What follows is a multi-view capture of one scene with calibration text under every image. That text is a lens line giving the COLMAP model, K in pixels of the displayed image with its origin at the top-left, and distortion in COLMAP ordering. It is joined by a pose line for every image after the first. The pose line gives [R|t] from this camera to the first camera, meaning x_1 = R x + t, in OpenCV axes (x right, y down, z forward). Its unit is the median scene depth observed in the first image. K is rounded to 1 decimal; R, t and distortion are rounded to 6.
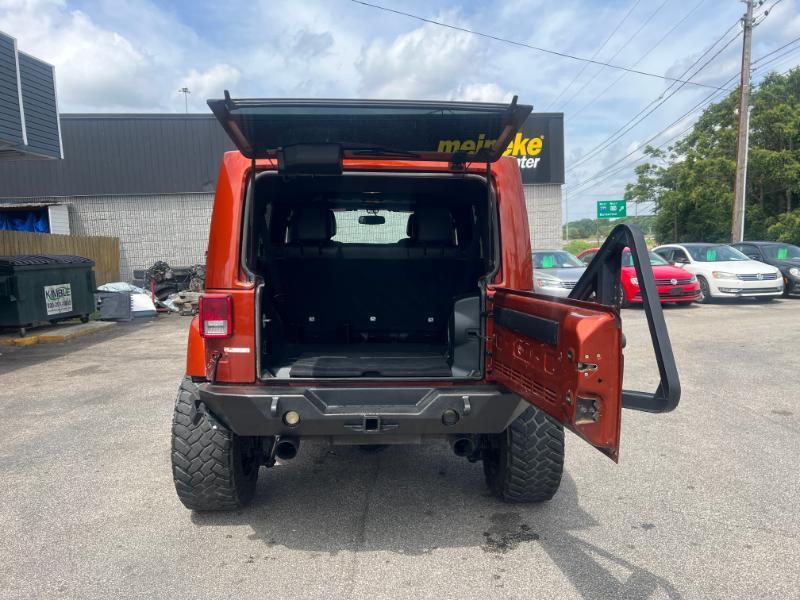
lens RADIAL K [[600.7, 0, 402.8], [0, 600.7, 301.0], [0, 0, 1]] dist [0.052943, -0.057480]
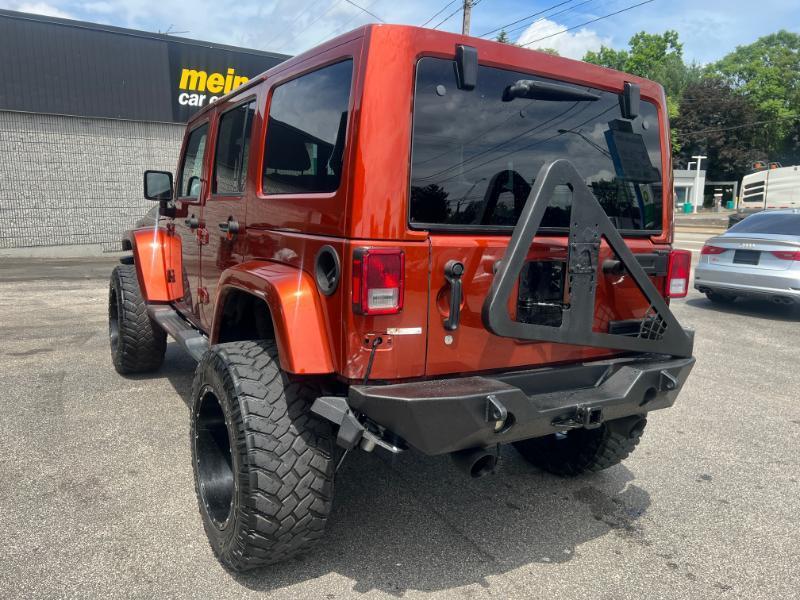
lens RADIAL K [[606.7, 0, 399.2], [0, 606.7, 299.9], [0, 0, 1]] dist [0.049907, -0.055719]
pose [[0.877852, -0.034546, 0.477685, -0.119612], [-0.000331, 0.997351, 0.072736, -0.000565], [-0.478932, -0.064009, 0.875515, 0.081201]]
